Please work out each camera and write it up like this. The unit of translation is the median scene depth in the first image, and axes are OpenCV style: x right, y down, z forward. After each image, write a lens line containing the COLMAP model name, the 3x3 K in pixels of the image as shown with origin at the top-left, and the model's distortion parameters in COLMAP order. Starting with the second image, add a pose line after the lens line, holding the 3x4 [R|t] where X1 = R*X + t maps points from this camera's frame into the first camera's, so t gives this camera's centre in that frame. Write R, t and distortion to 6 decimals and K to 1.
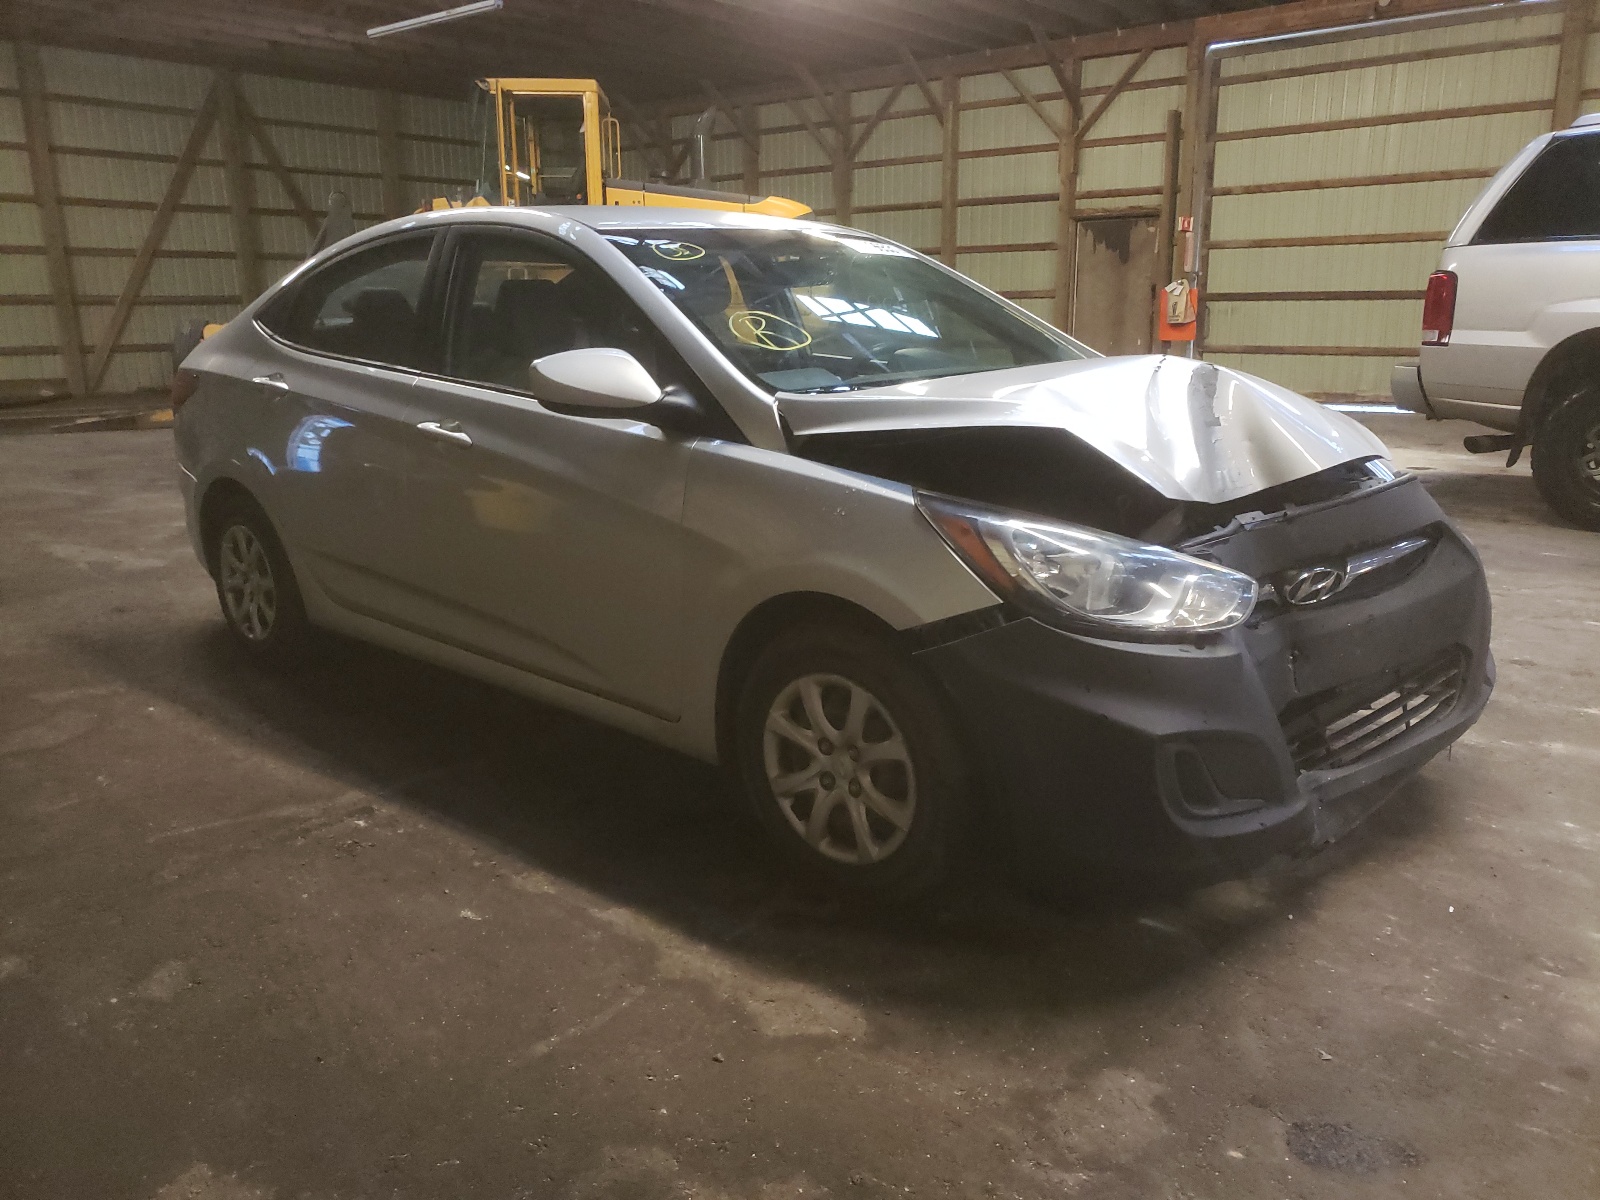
lens RADIAL K [[1217.5, 0, 800.4], [0, 1217.5, 640.1], [0, 0, 1]] dist [-0.003413, -0.000687]
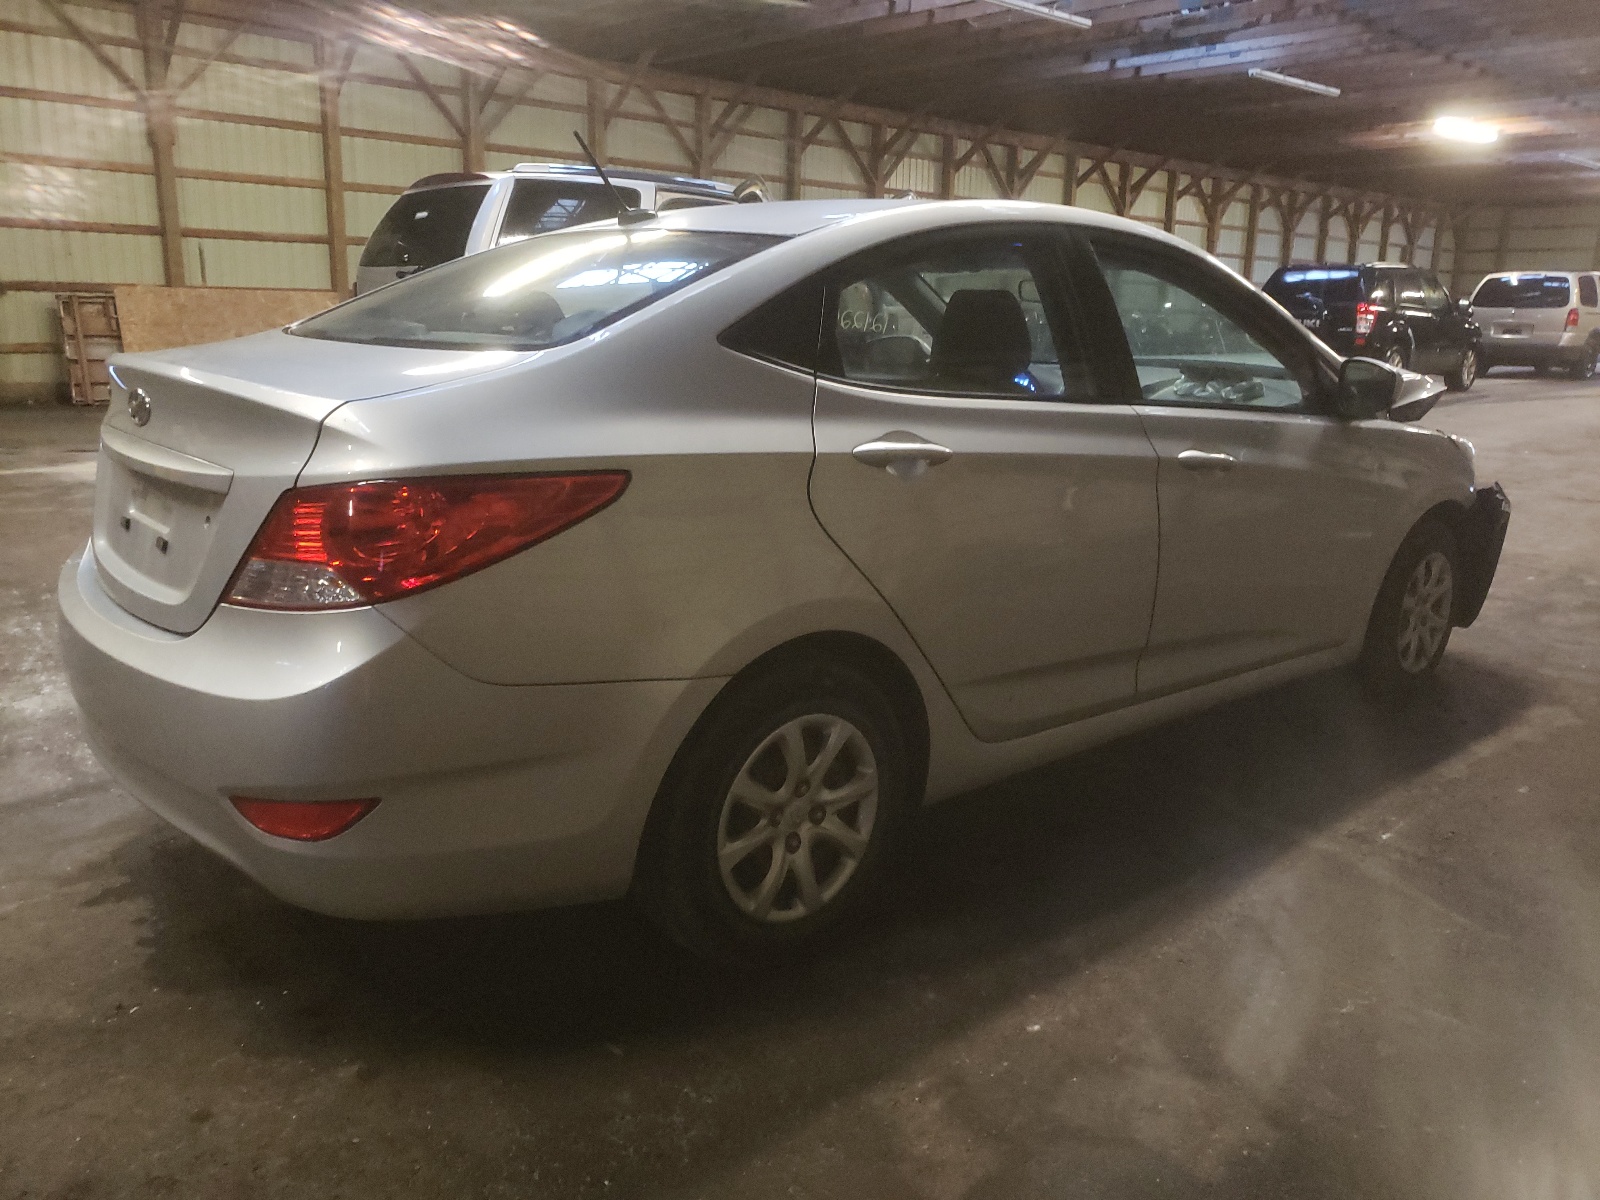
lens RADIAL K [[1267.8, 0, 790.0], [0, 1267.8, 597.1], [0, 0, 1]] dist [0.026771, 0.003844]
pose [[0.097084, -0.197062, 0.975572, -1.323737], [0.238221, 0.956312, 0.169465, -0.316050], [-0.966347, 0.215949, 0.139787, 1.218507]]
